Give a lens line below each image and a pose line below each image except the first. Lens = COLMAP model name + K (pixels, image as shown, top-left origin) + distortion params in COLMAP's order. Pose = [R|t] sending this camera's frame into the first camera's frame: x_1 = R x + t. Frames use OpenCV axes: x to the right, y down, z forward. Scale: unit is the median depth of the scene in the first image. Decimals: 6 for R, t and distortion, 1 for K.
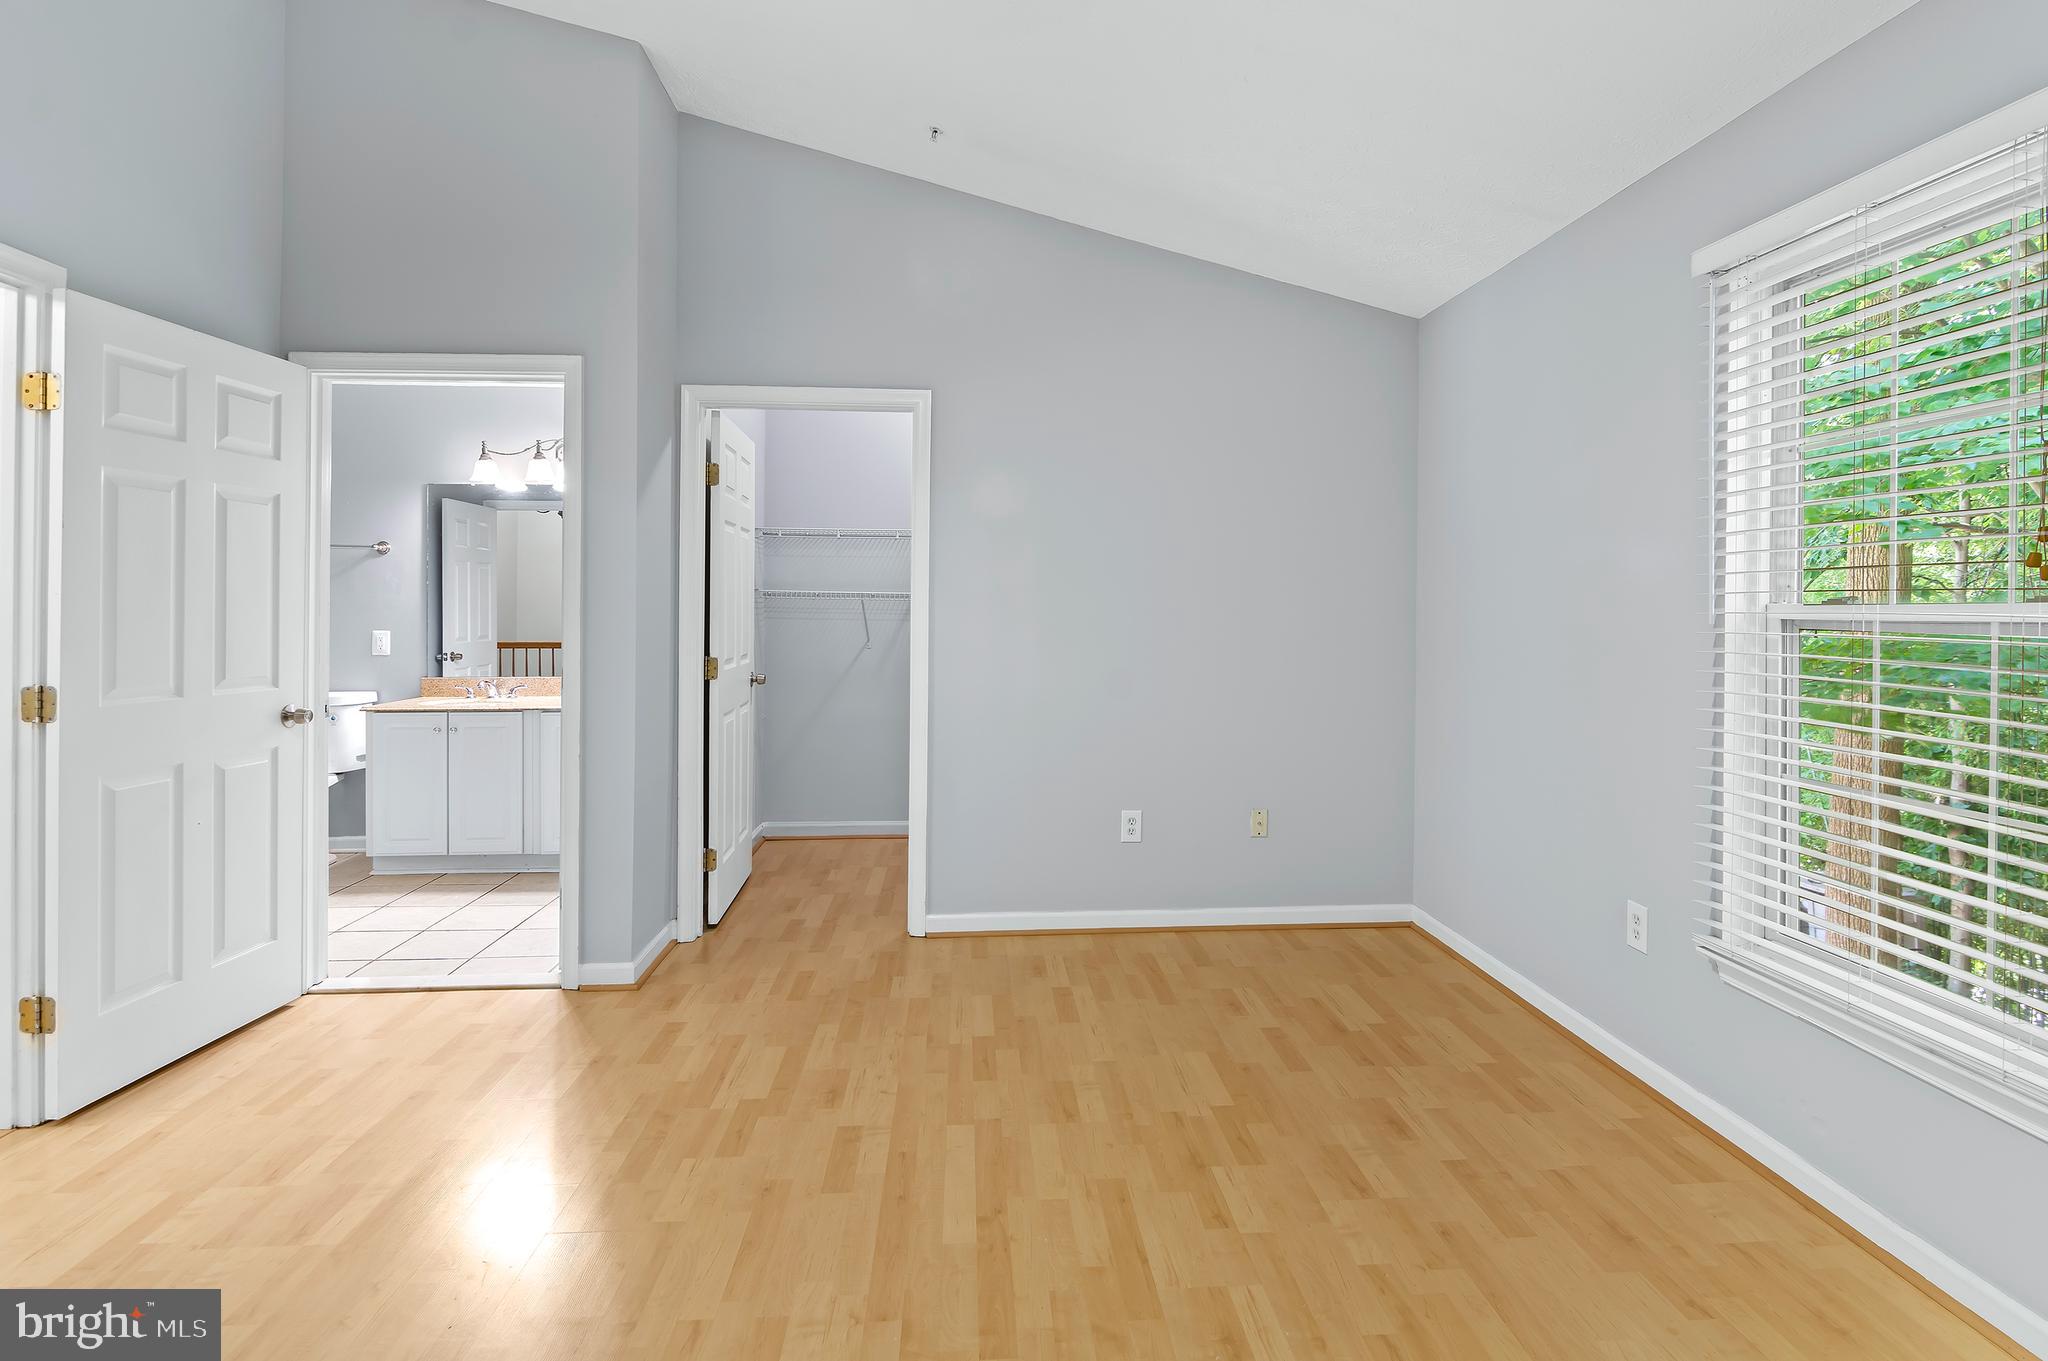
lens RADIAL K [[1009.9, 0, 1042.1], [0, 1009.9, 608.4], [0, 0, 1]] dist [-0.014962, -0.001137]
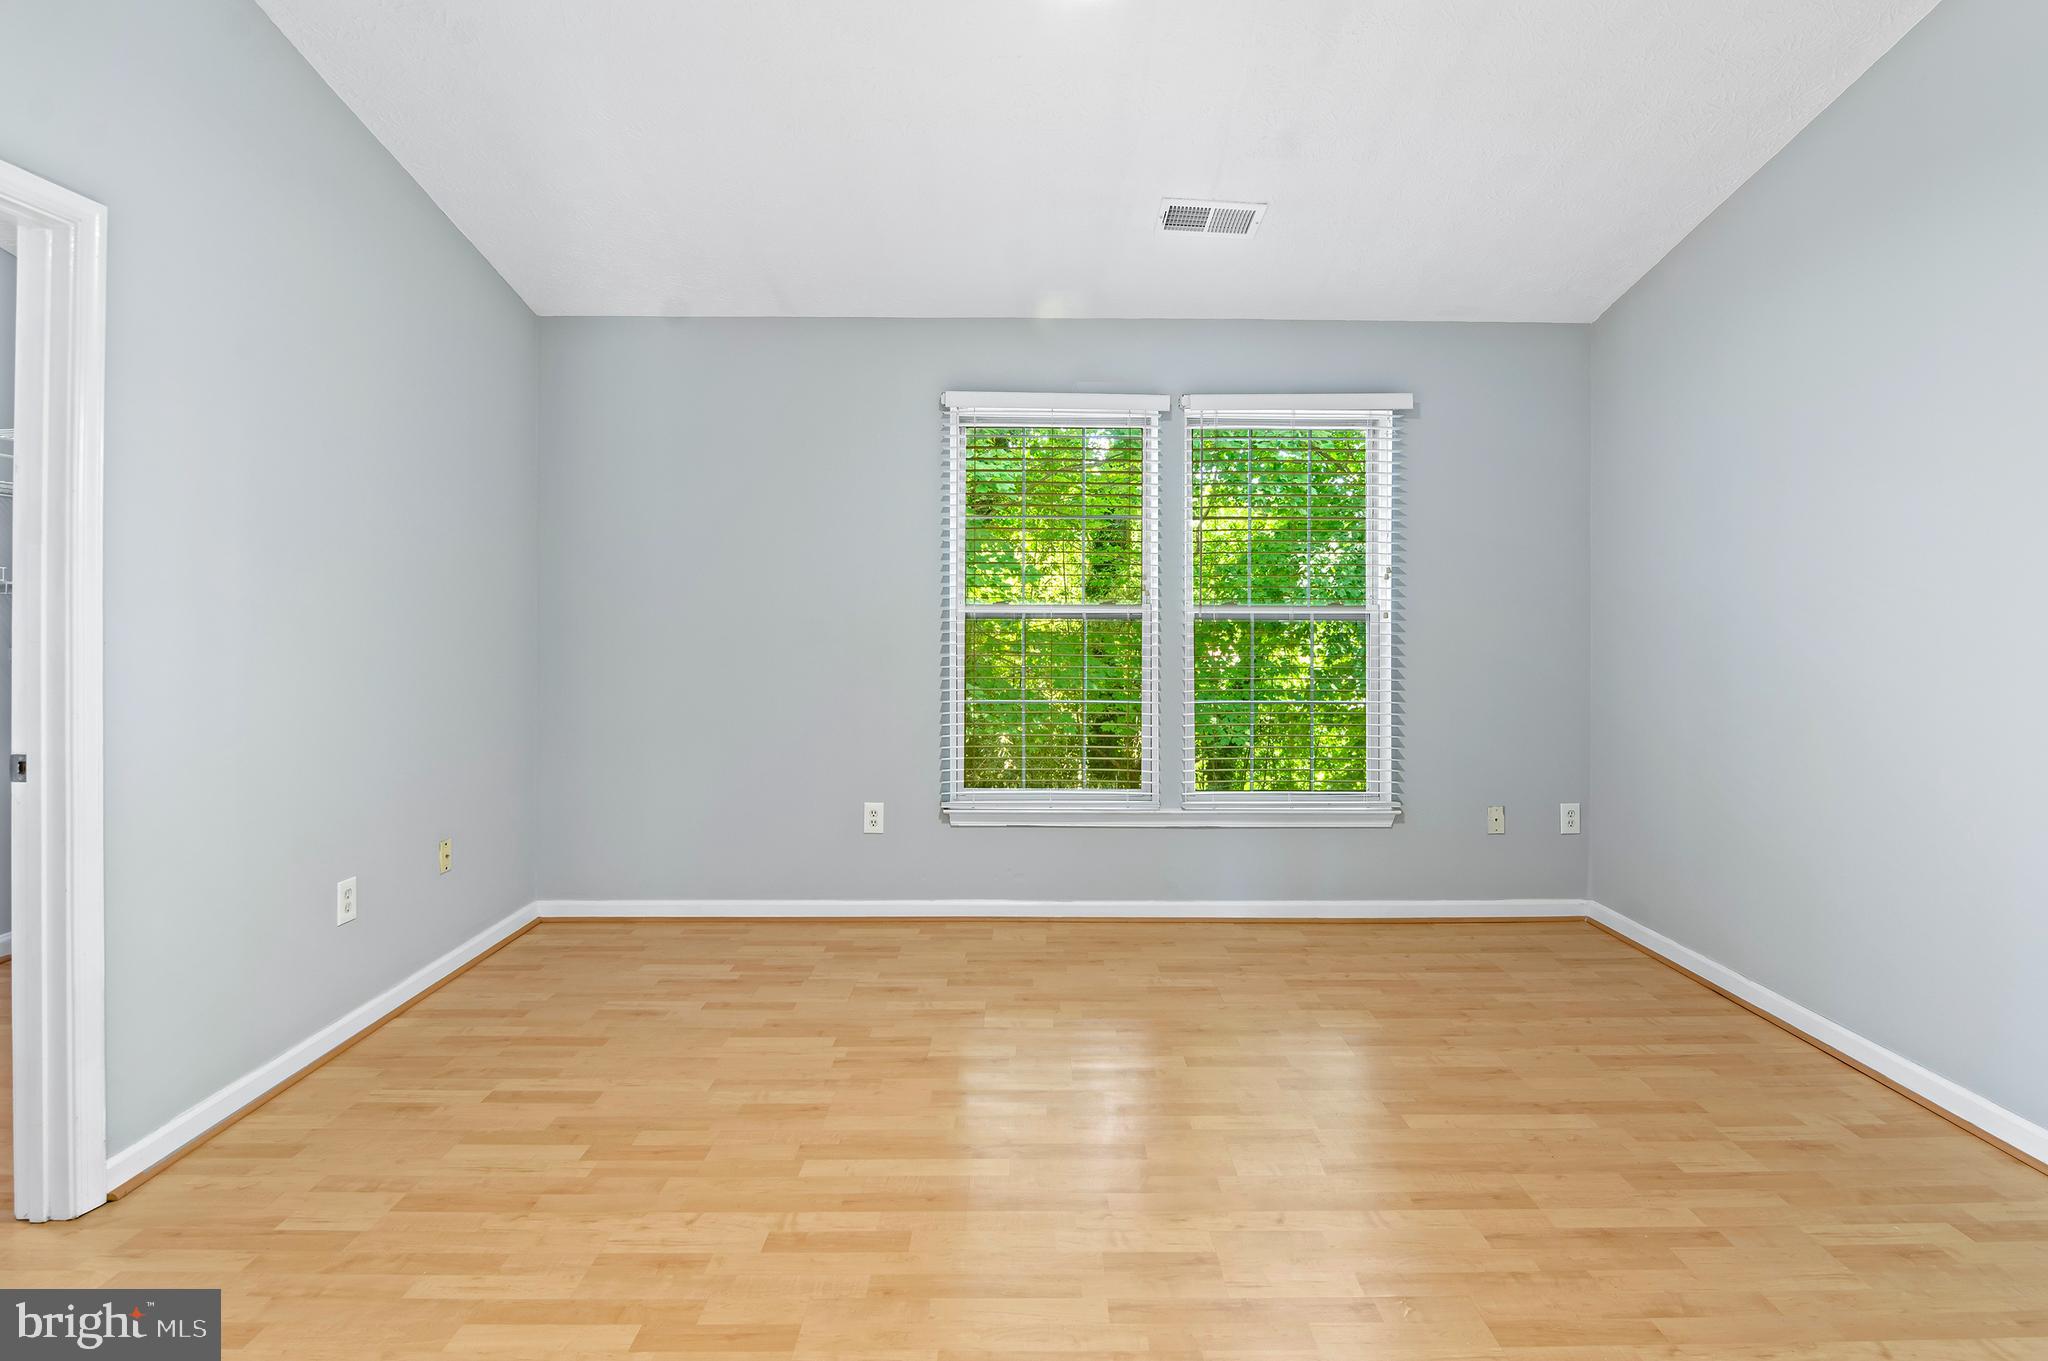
lens RADIAL K [[1009.9, 0, 1042.1], [0, 1009.9, 608.4], [0, 0, 1]] dist [-0.014962, -0.001137]
pose [[0.061854, -0.004422, 0.998075, -0.854000], [-0.002994, 0.999985, 0.004616, -0.002238], [-0.998081, -0.003274, 0.061840, 0.631608]]
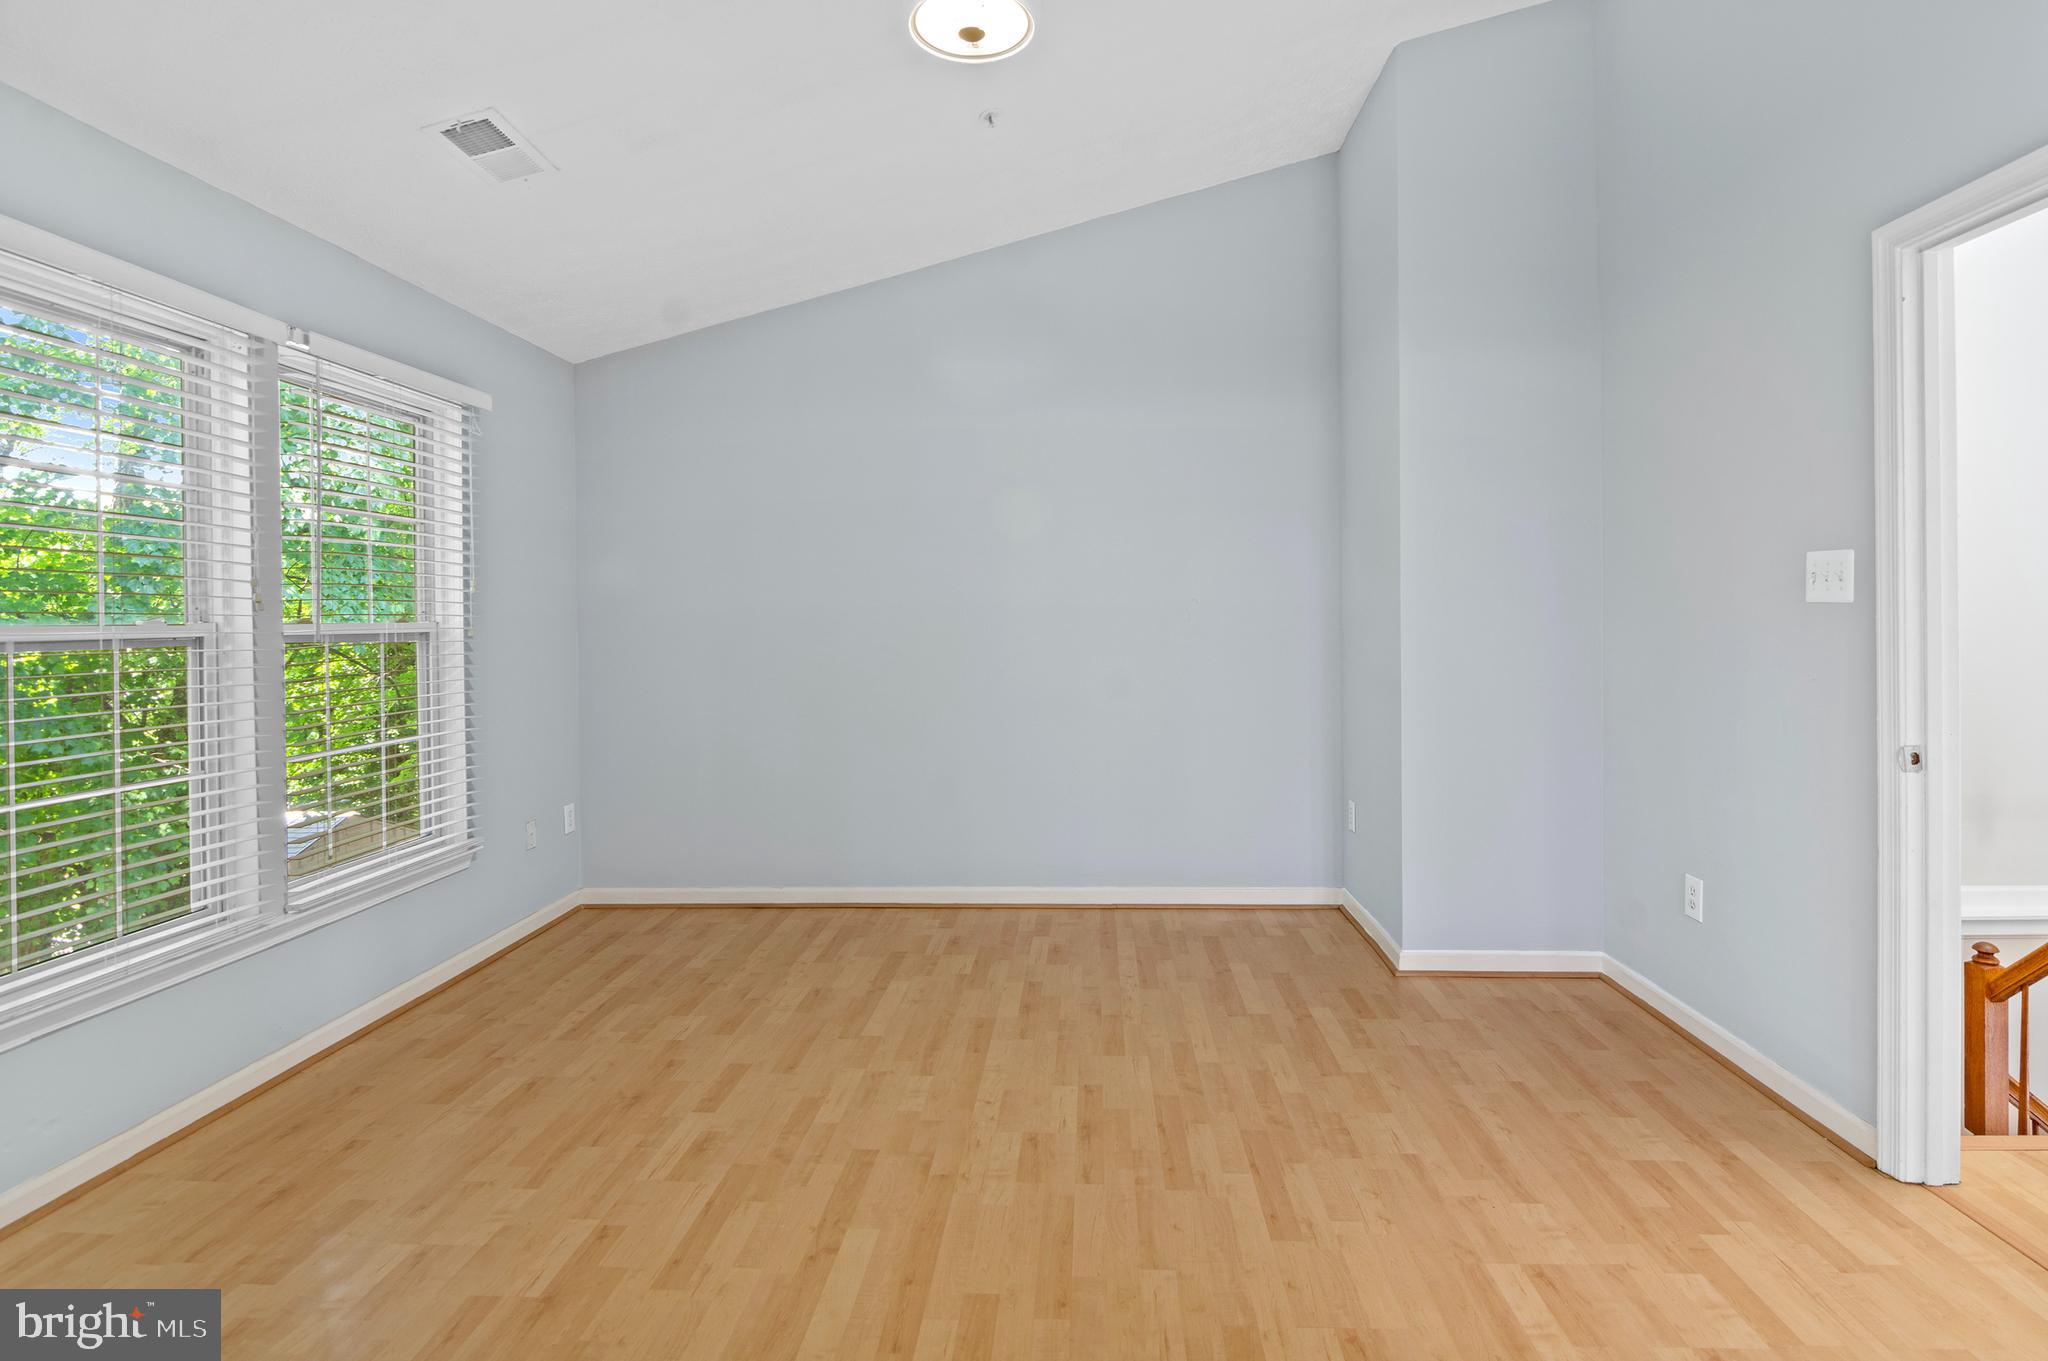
lens RADIAL K [[1009.9, 0, 1042.1], [0, 1009.9, 608.4], [0, 0, 1]] dist [-0.014962, -0.001137]
pose [[-0.991730, 0.011318, 0.127844, -0.286394], [0.010610, 0.999924, -0.006216, -0.001953], [-0.127905, -0.004809, -0.991775, 1.420661]]
